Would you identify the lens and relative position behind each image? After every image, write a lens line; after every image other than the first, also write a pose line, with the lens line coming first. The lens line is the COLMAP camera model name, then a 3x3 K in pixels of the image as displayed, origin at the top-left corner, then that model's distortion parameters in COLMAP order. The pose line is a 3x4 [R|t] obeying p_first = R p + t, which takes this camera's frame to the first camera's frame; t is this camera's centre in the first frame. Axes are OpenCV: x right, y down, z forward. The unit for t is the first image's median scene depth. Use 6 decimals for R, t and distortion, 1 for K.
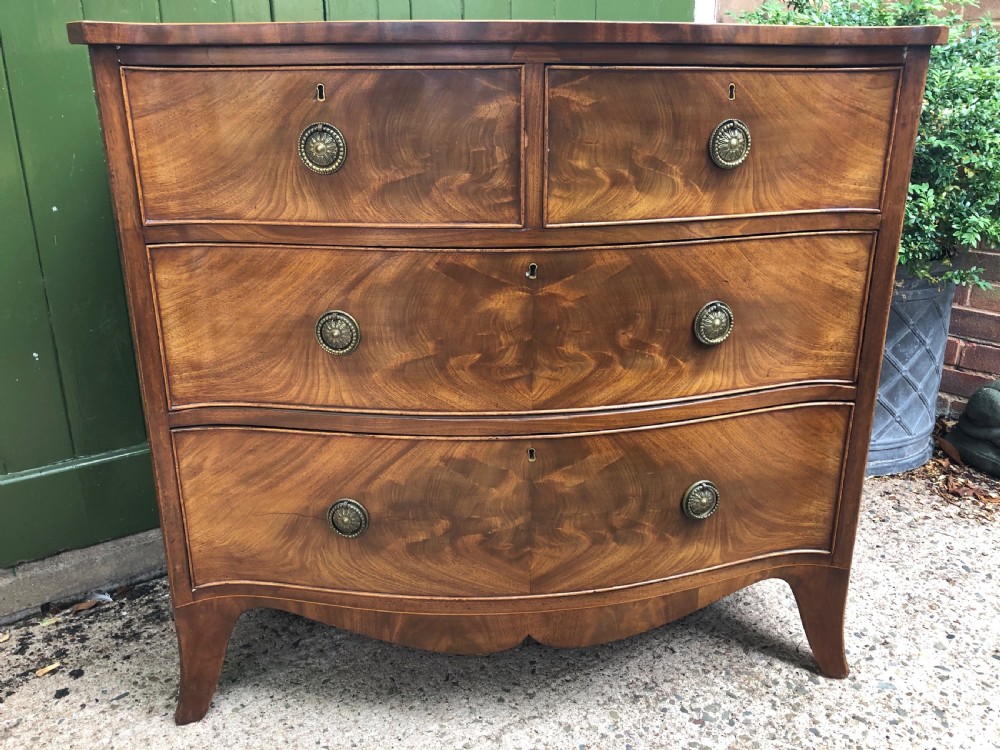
lens RADIAL K [[814.2, 0, 507.4], [0, 814.2, 367.6], [0, 0, 1]] dist [0.021326, -0.008892]
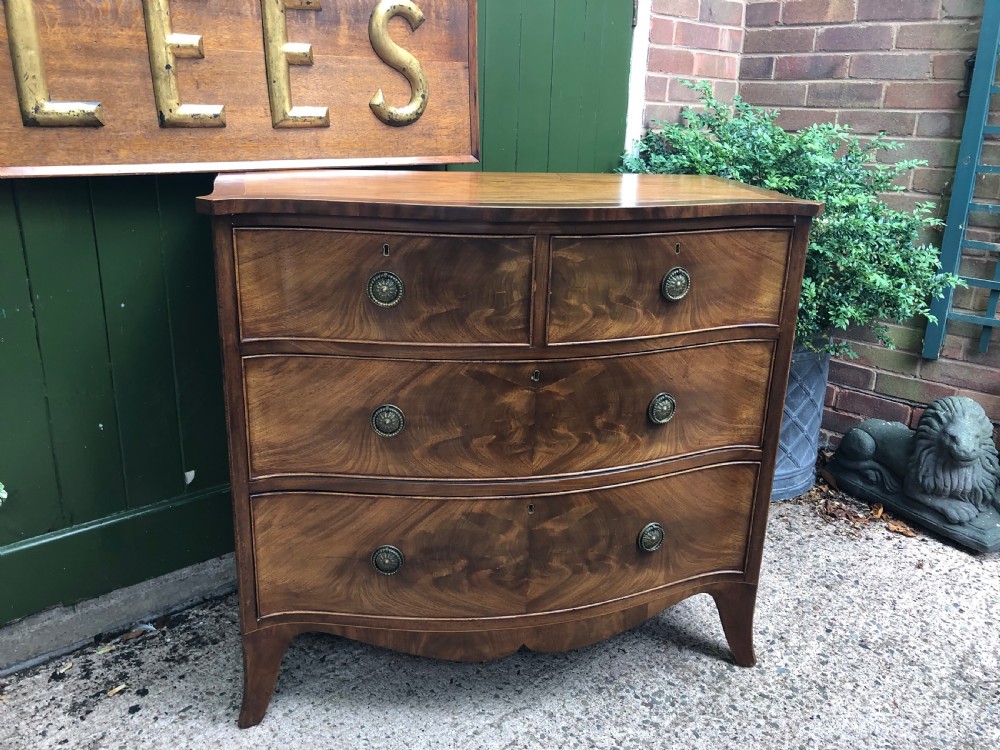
lens RADIAL K [[816.0, 0, 505.2], [0, 816.0, 365.3], [0, 0, 1]] dist [0.025613, -0.015847]
pose [[0.992983, -0.002369, 0.118234, -0.169906], [0.003138, 0.999975, -0.006319, -0.120024], [-0.118216, 0.006646, 0.992966, -0.324287]]
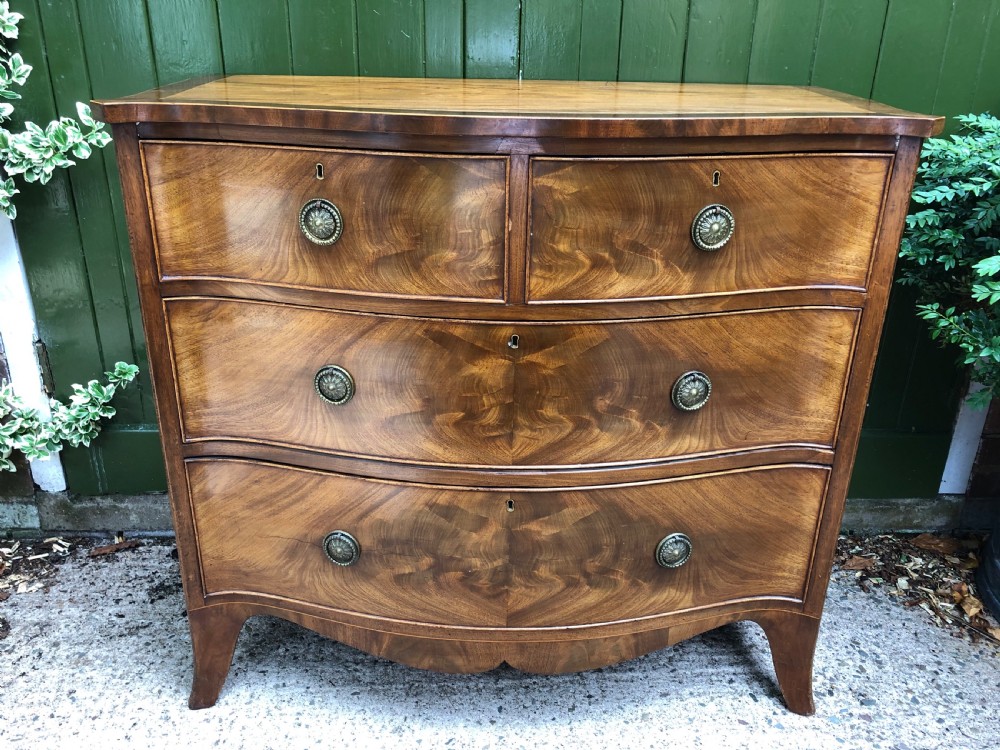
lens RADIAL K [[816.0, 0, 505.2], [0, 816.0, 365.3], [0, 0, 1]] dist [0.025613, -0.015847]
pose [[0.995974, 0.054136, -0.071456, 0.089689], [-0.048685, 0.995923, 0.075943, -0.157134], [0.075276, -0.072158, 0.994549, -0.052361]]
